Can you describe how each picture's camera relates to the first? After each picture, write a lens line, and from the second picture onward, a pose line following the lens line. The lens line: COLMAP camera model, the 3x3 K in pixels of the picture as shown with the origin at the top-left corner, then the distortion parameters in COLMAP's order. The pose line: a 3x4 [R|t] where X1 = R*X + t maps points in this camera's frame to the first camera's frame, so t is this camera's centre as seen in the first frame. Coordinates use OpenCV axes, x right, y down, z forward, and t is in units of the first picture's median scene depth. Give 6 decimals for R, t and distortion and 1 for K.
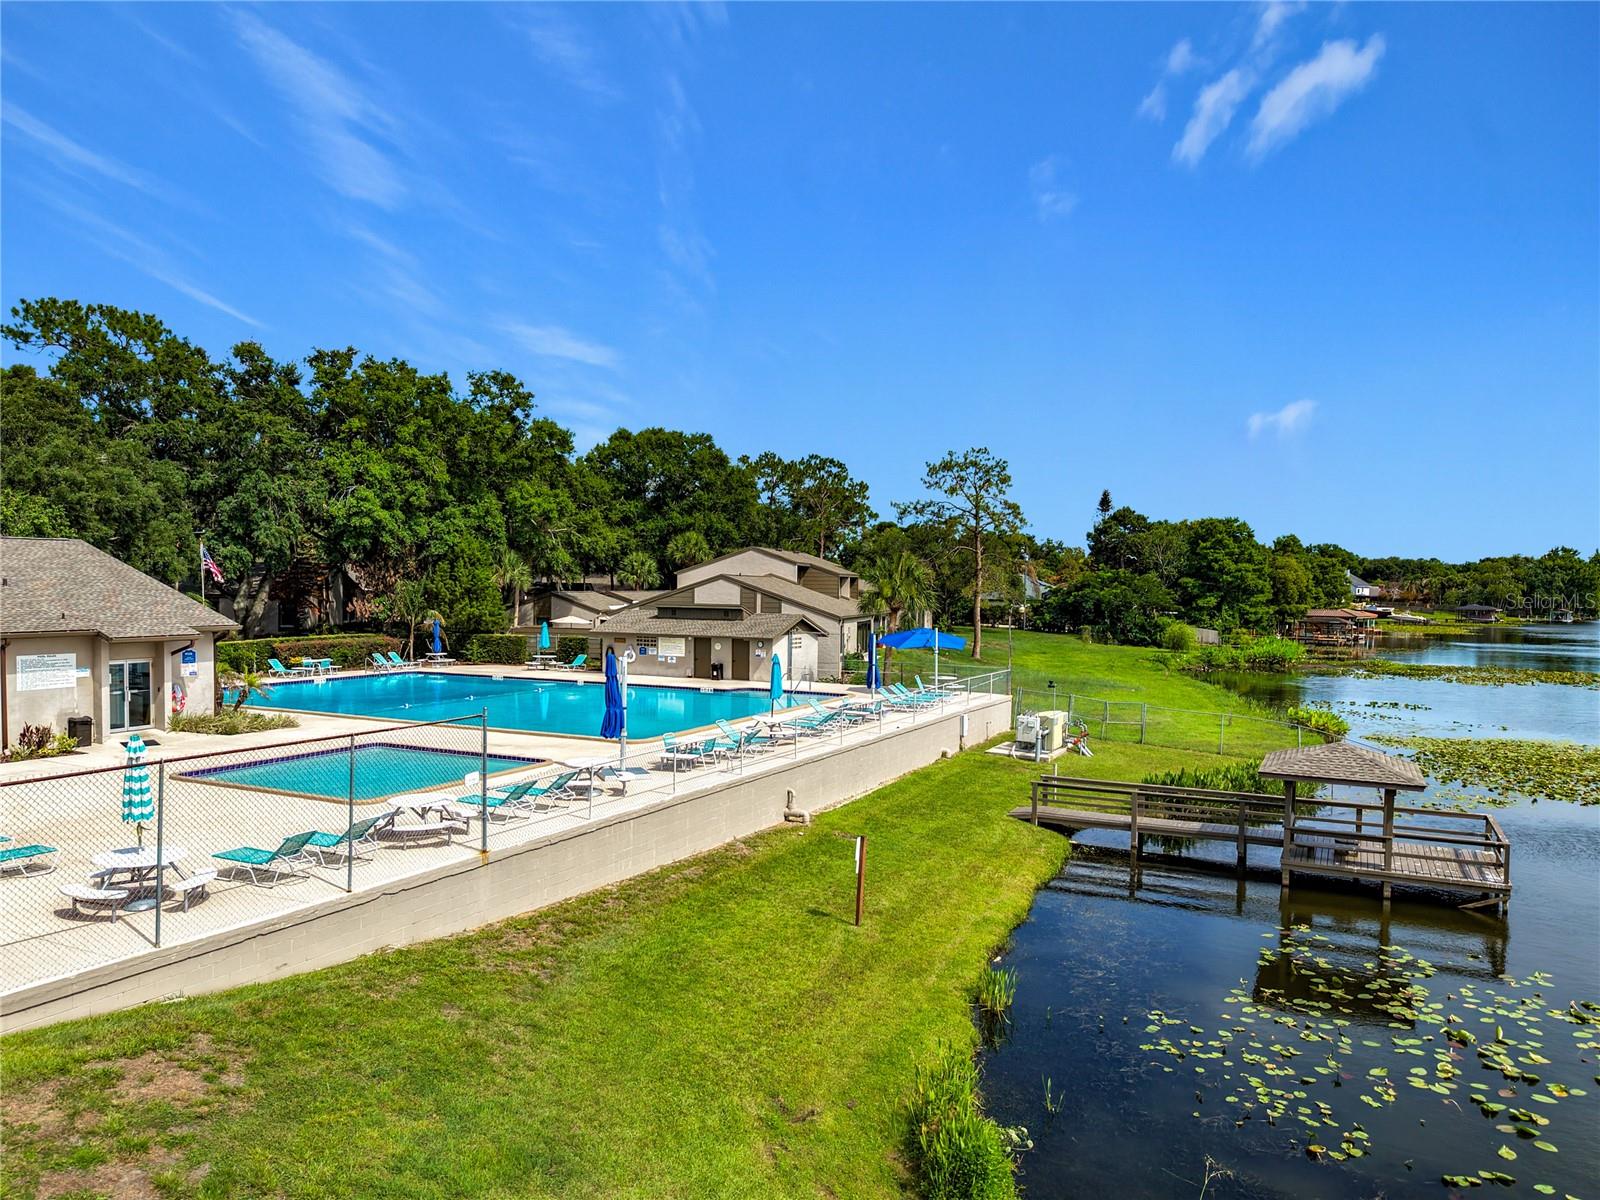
lens RADIAL K [[1122.1, 0, 802.6], [0, 1122.1, 658.9], [0, 0, 1]] dist [0.028338, -0.066458]
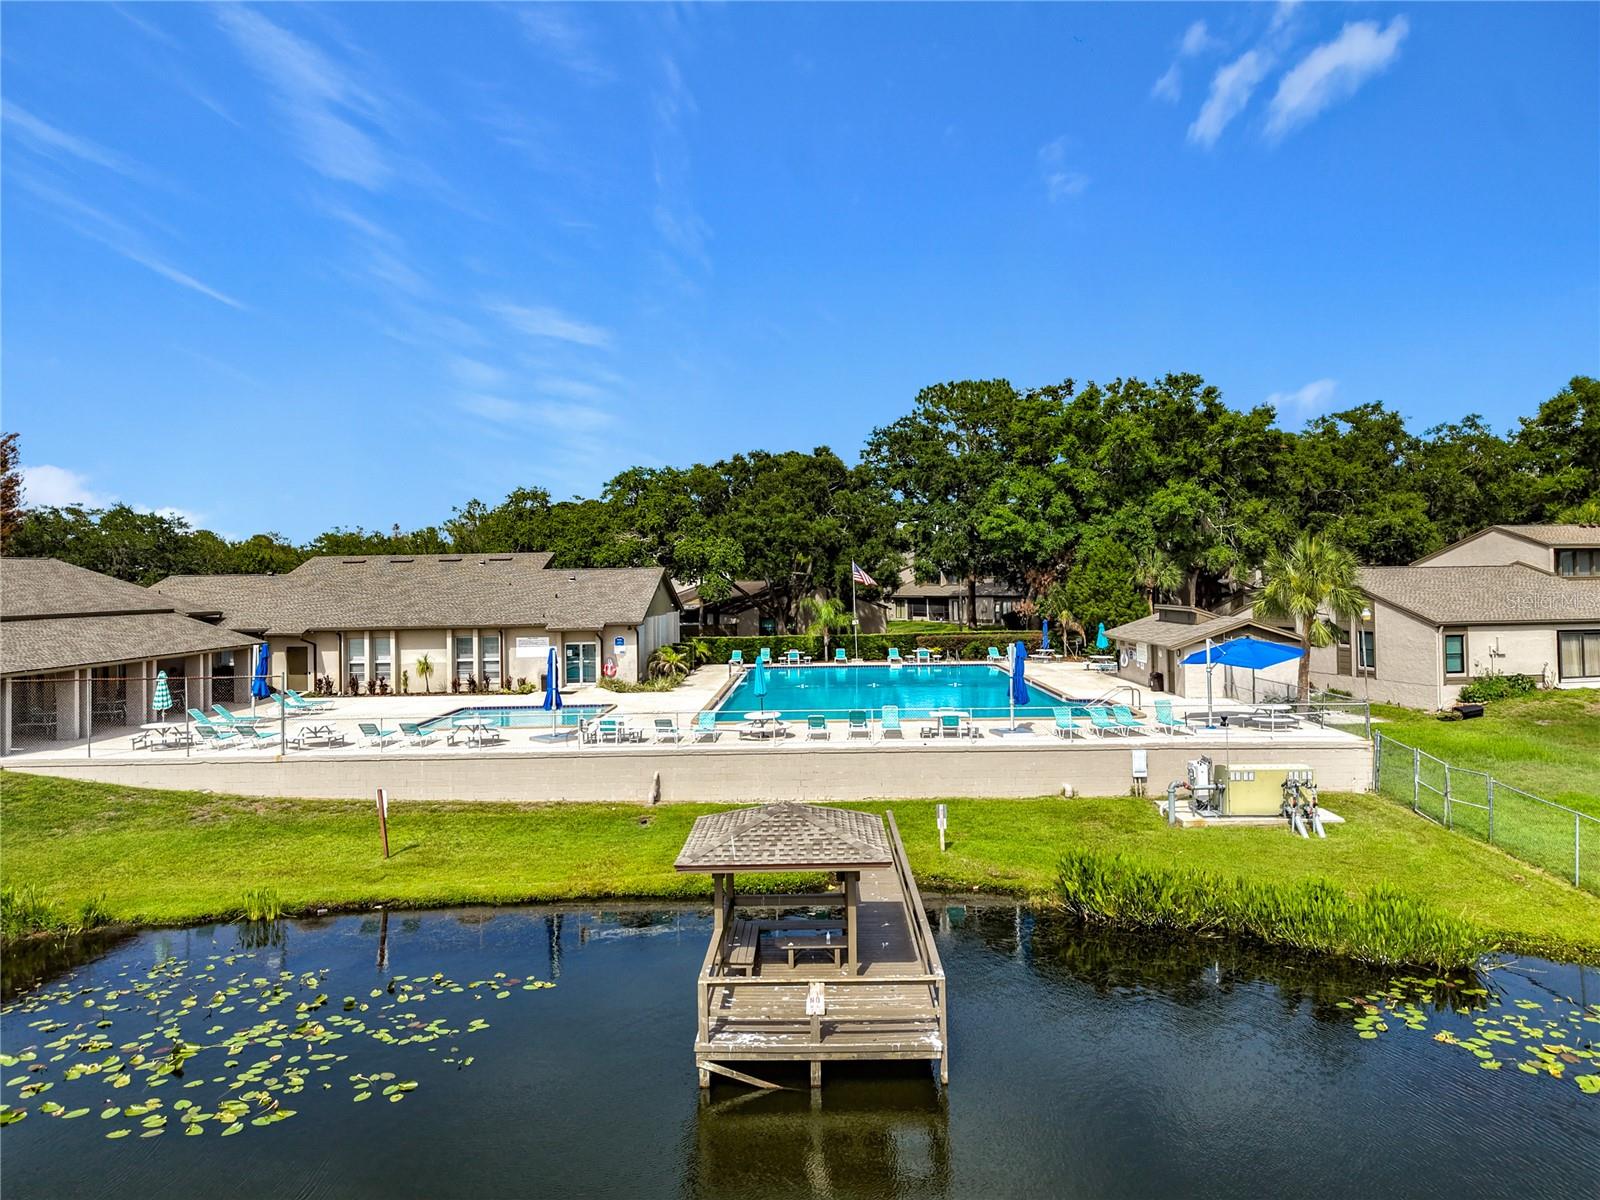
lens RADIAL K [[1094.8, 0, 806.2], [0, 1094.8, 576.2], [0, 0, 1]] dist [0.018757, -0.006354]
pose [[0.434220, -0.021027, -0.900561, 0.510359], [-0.037218, 0.998455, -0.041258, -0.021387], [0.900038, 0.051432, 0.432767, 0.309045]]
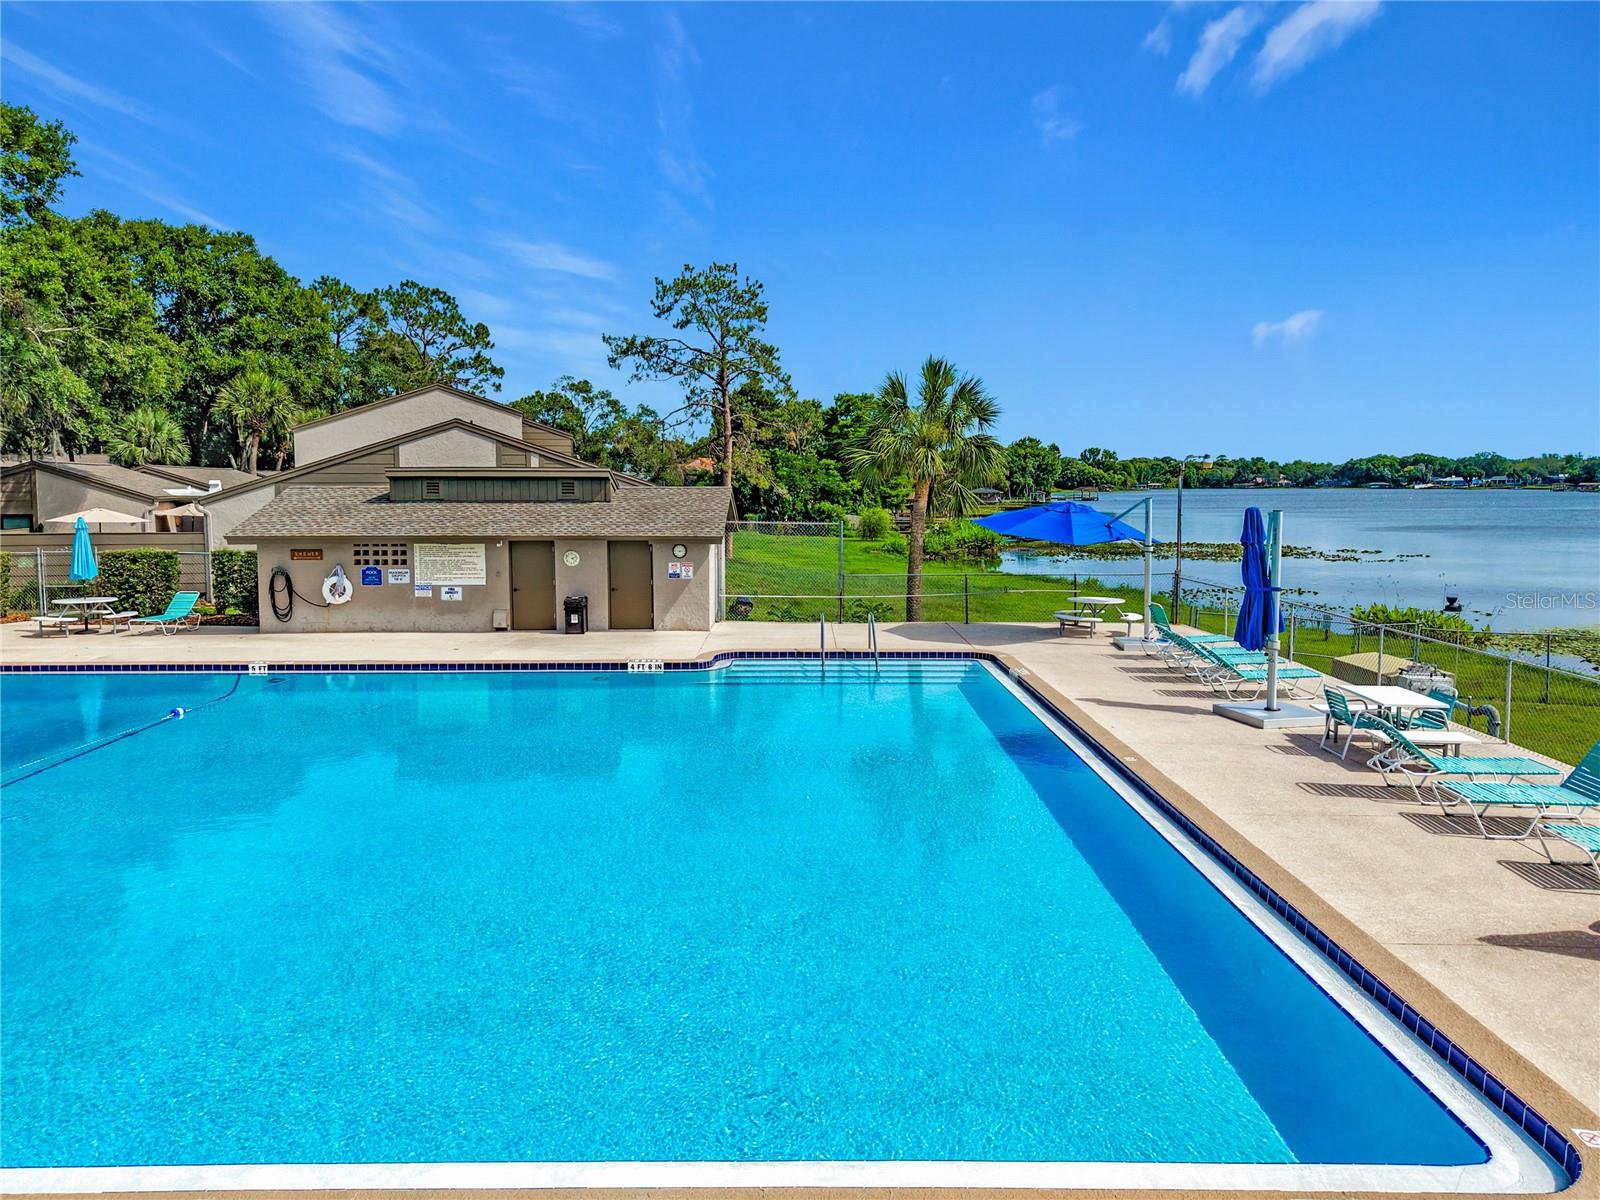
lens RADIAL K [[1094.8, 0, 806.2], [0, 1094.8, 576.2], [0, 0, 1]] dist [0.018757, -0.006354]
pose [[0.891066, -0.051048, 0.450993, -0.164682], [0.041397, 0.998654, 0.031246, -0.012154], [-0.451981, -0.009173, 0.891980, 0.482938]]
